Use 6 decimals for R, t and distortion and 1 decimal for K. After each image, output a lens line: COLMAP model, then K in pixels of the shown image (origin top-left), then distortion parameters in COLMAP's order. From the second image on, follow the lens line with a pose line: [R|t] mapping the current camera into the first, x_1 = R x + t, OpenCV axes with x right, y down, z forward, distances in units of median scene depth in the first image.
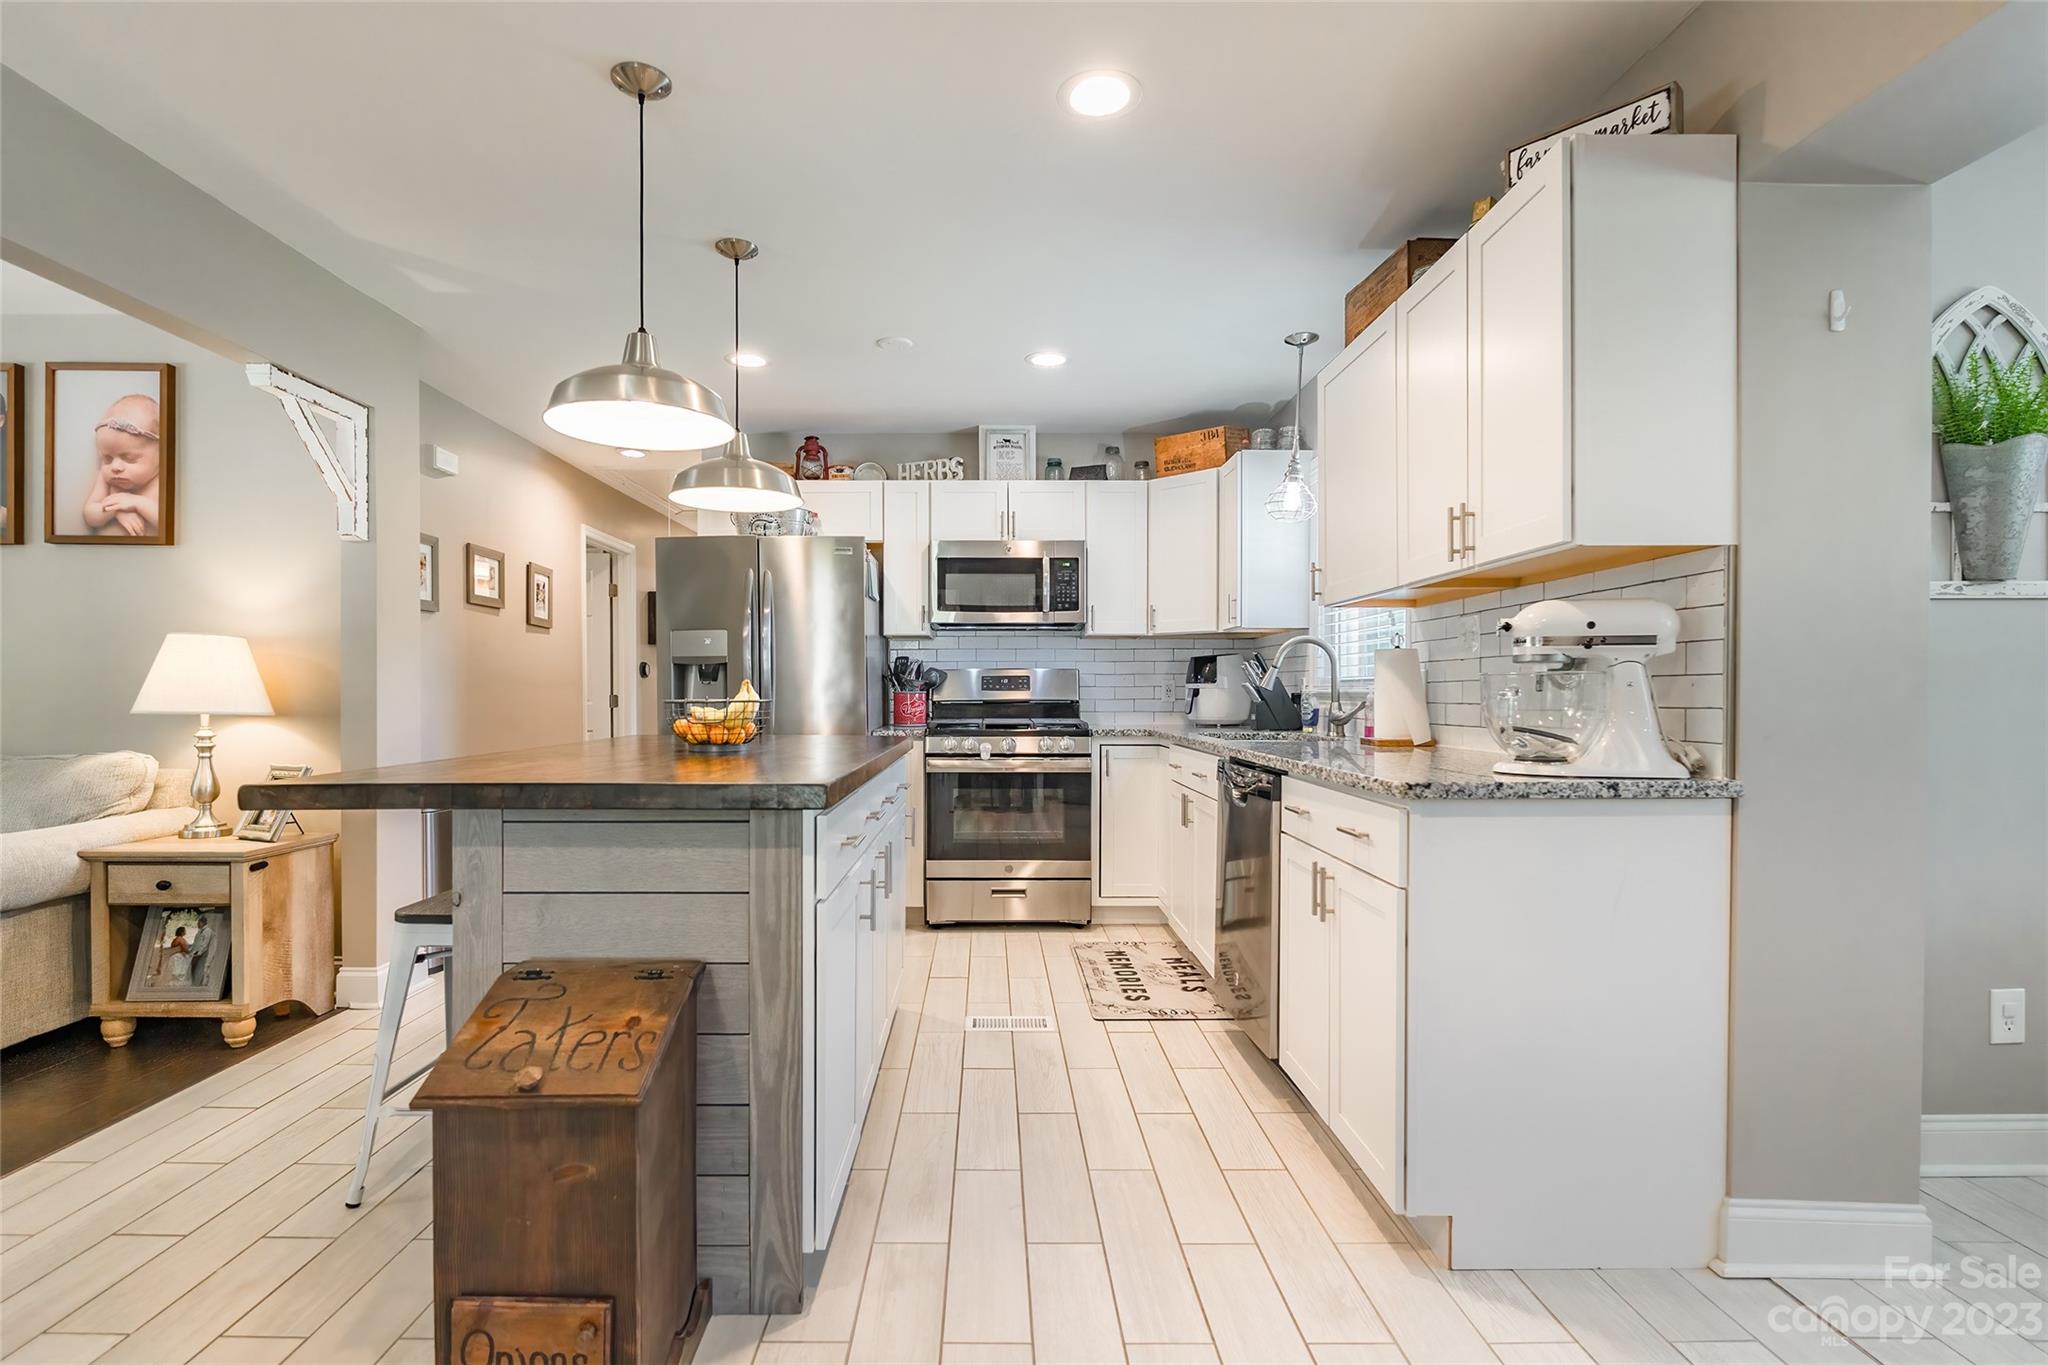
lens RADIAL K [[1009.2, 0, 984.4], [0, 1009.2, 704.9], [0, 0, 1]] dist [-0.002752, -0.000167]
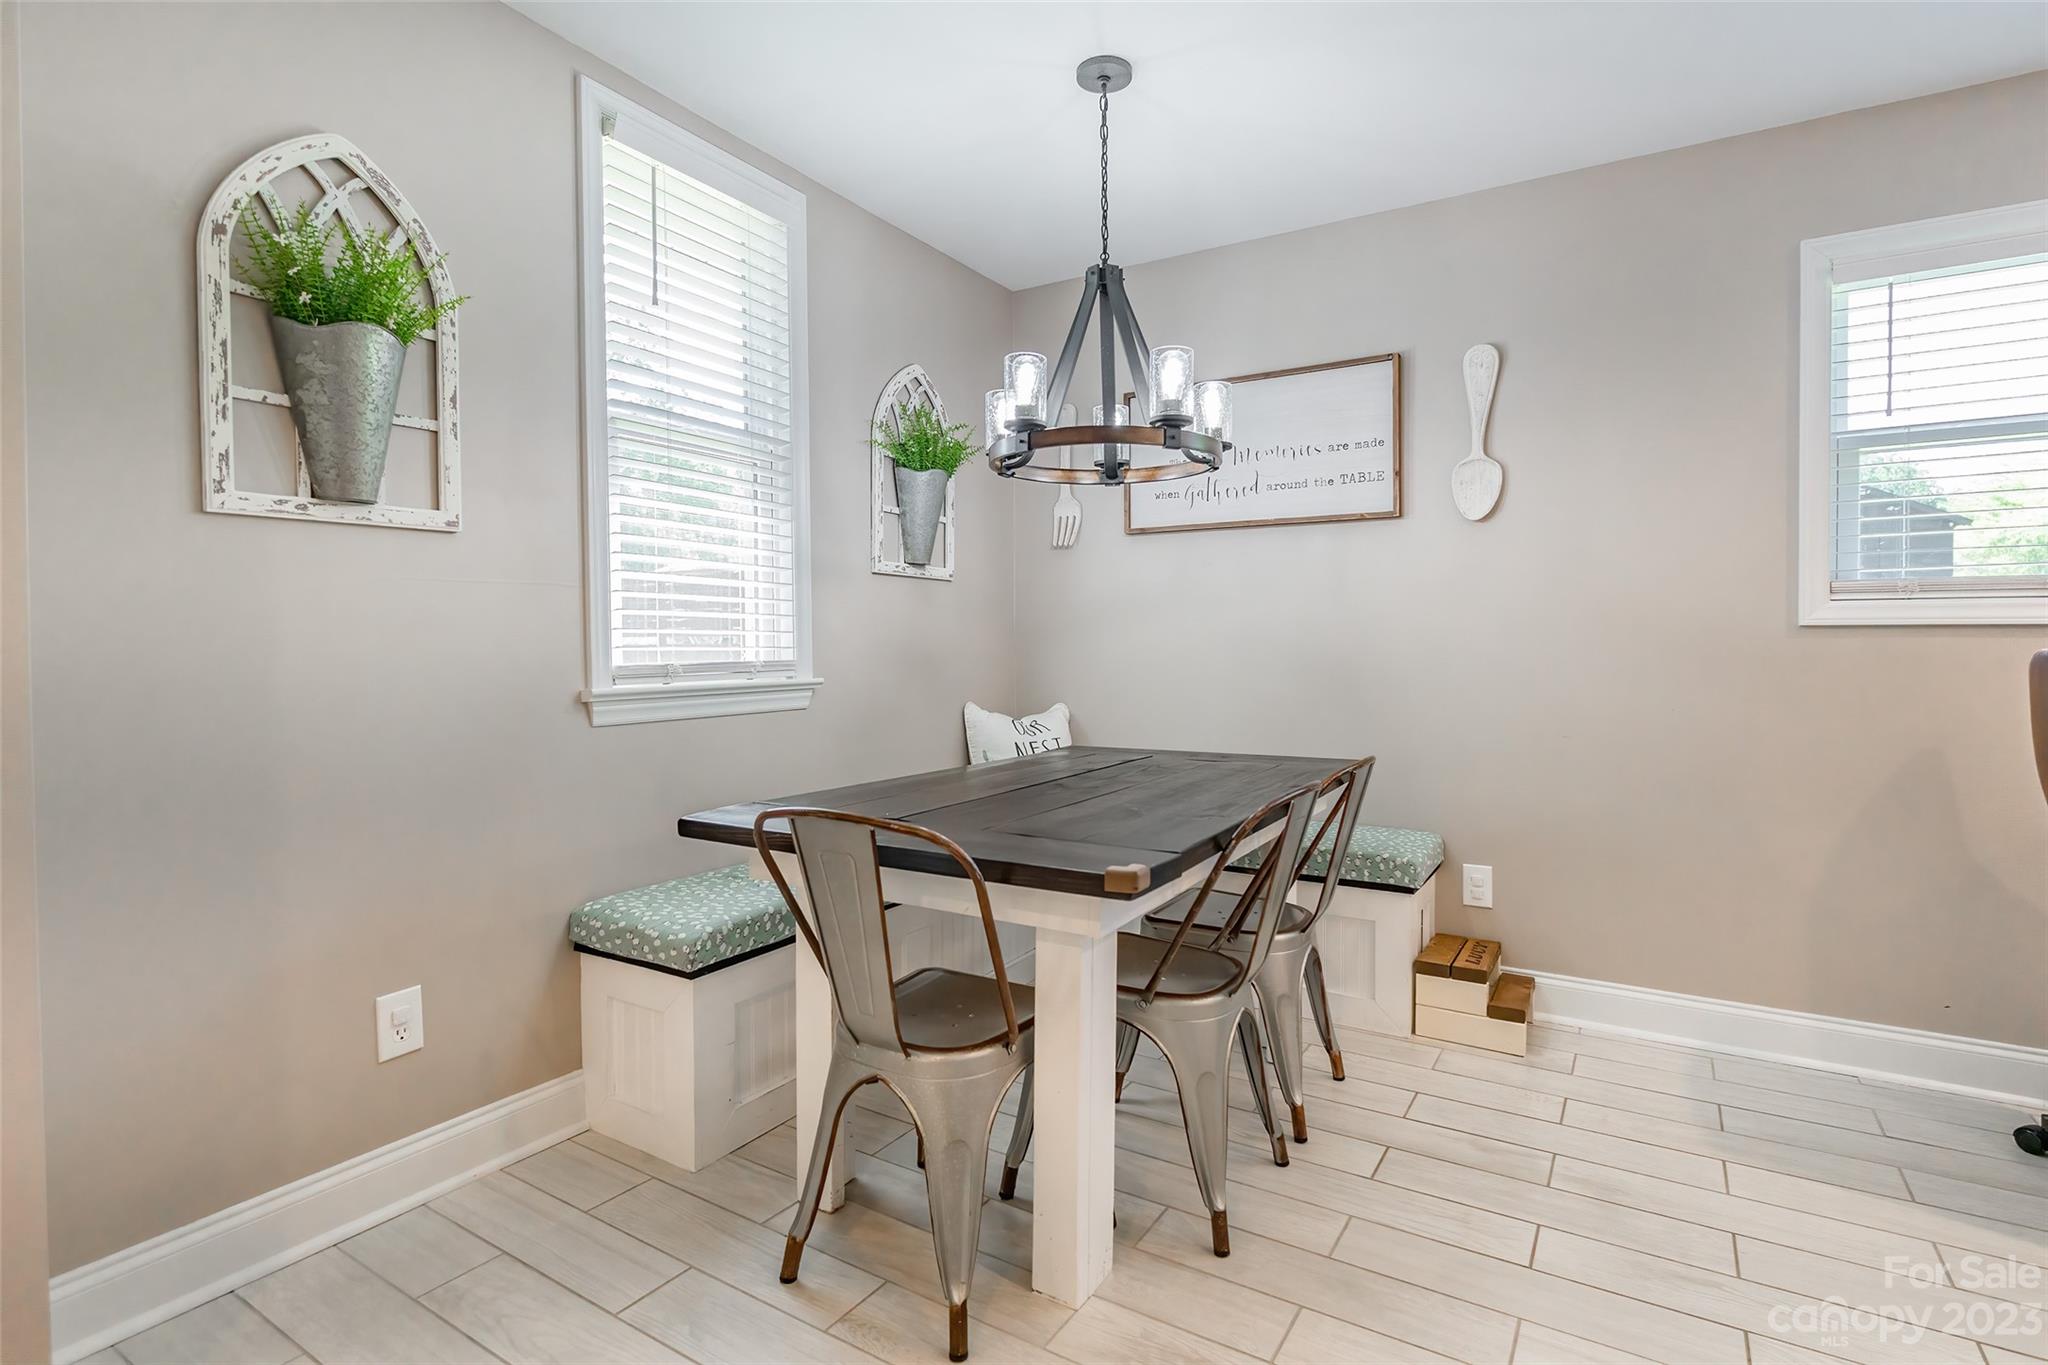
lens RADIAL K [[964.6, 0, 1063.0], [0, 964.6, 660.7], [0, 0, 1]] dist [-0.001930, -0.003873]
pose [[0.535936, -0.019809, 0.844026, 0.464759], [0.013835, 0.999797, 0.014679, 0.001066], [-0.844146, 0.003810, 0.536101, 0.070256]]
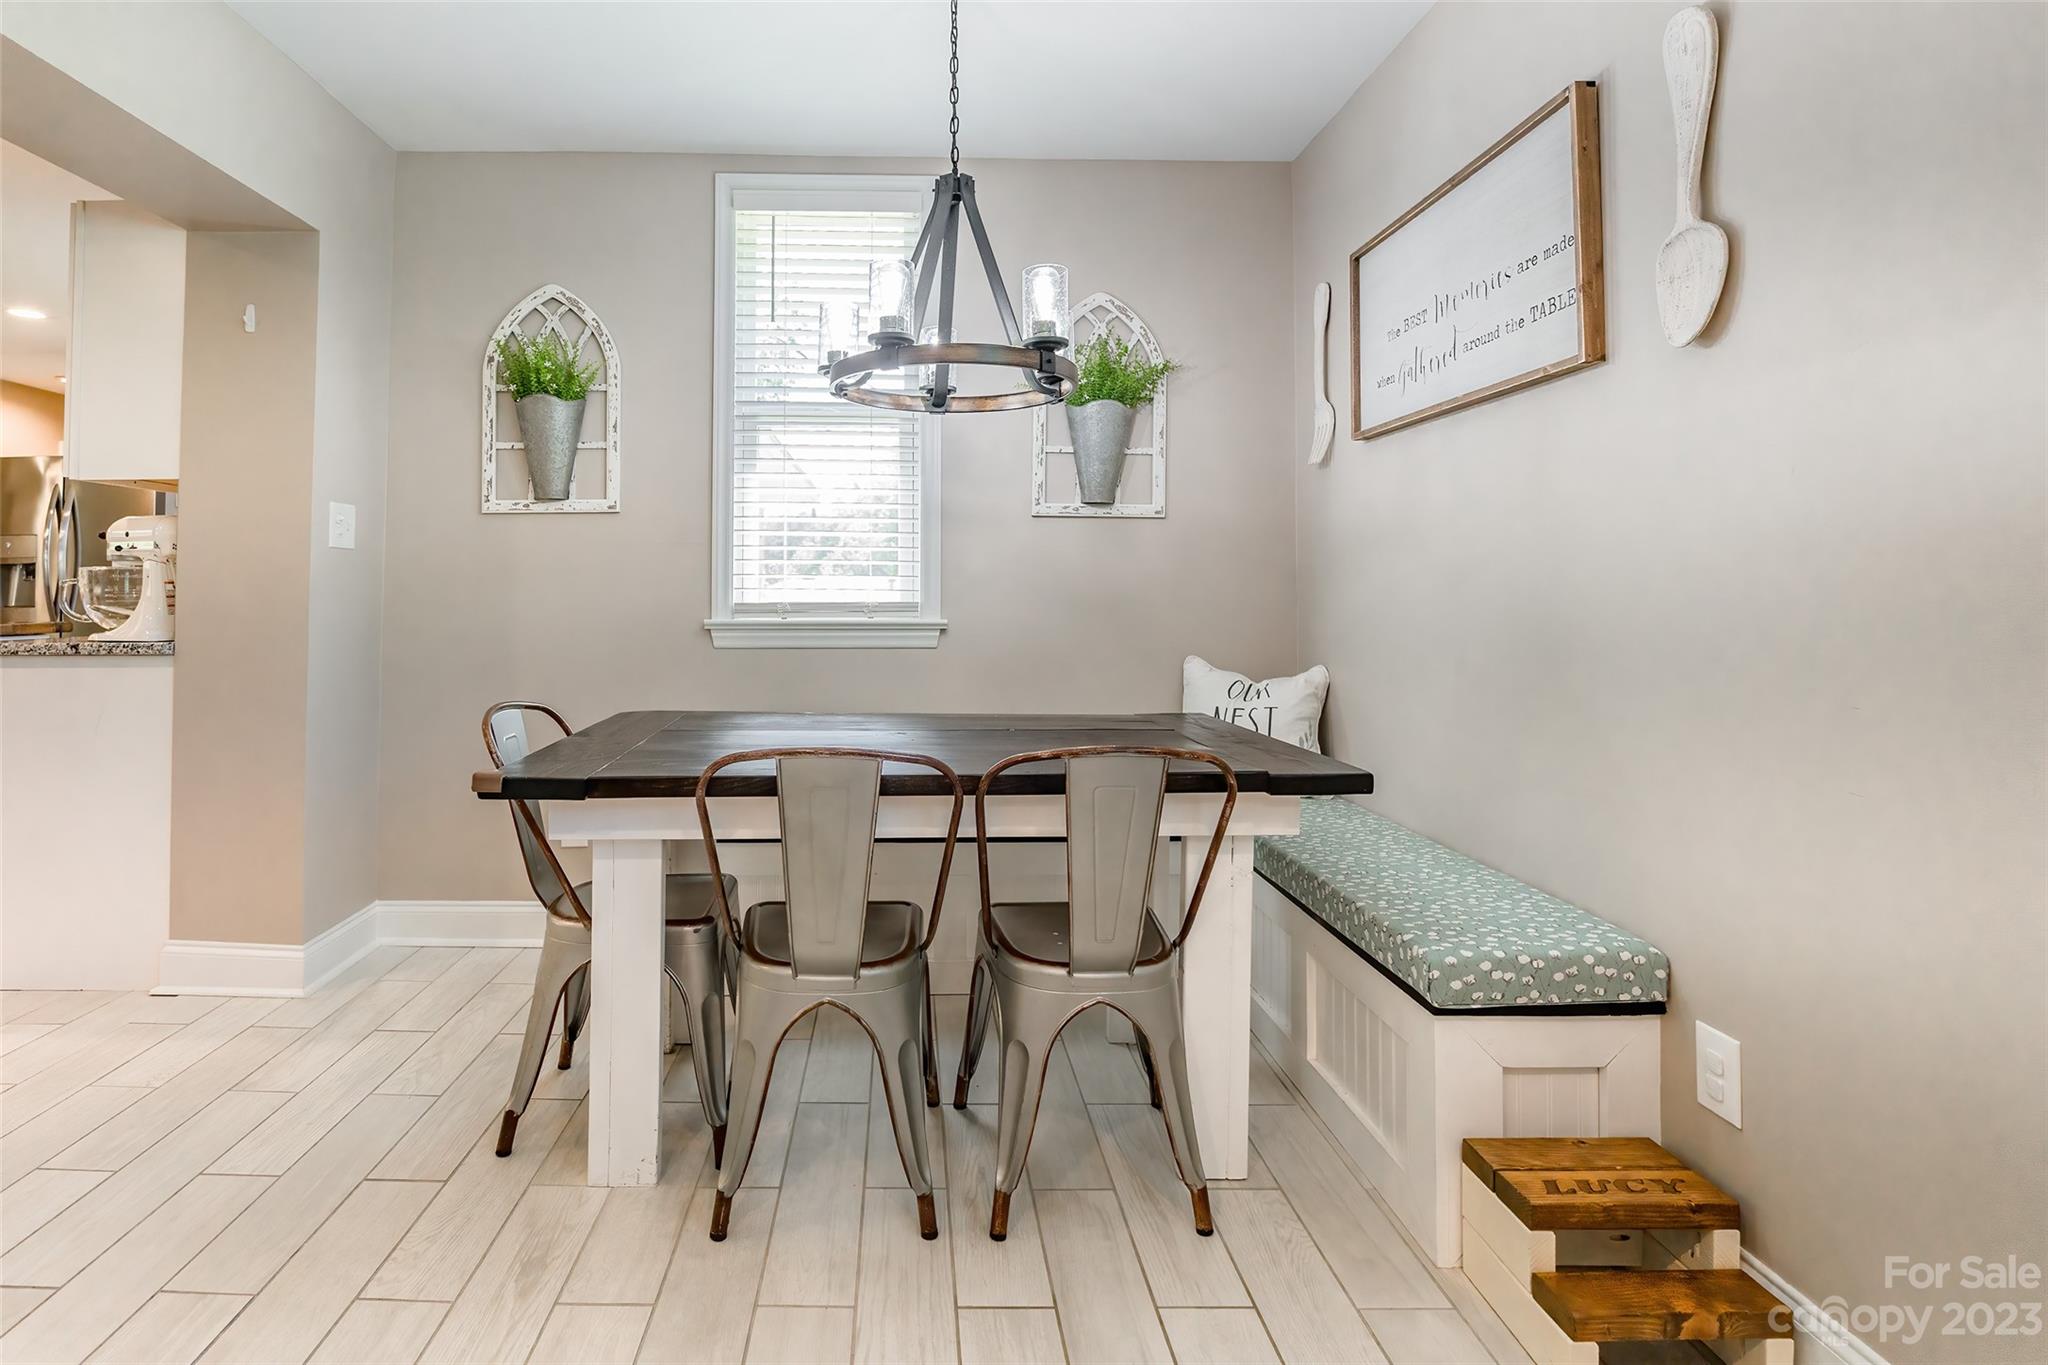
lens RADIAL K [[1091.7, 0, 1020.9], [0, 1091.7, 553.6], [0, 0, 1]] dist [-0.003620, -0.000748]
pose [[0.999999, 0.000201, -0.001557, 1.166363], [-0.000268, 0.999075, -0.043005, 0.008506], [0.001547, 0.043005, 0.999074, -0.328759]]
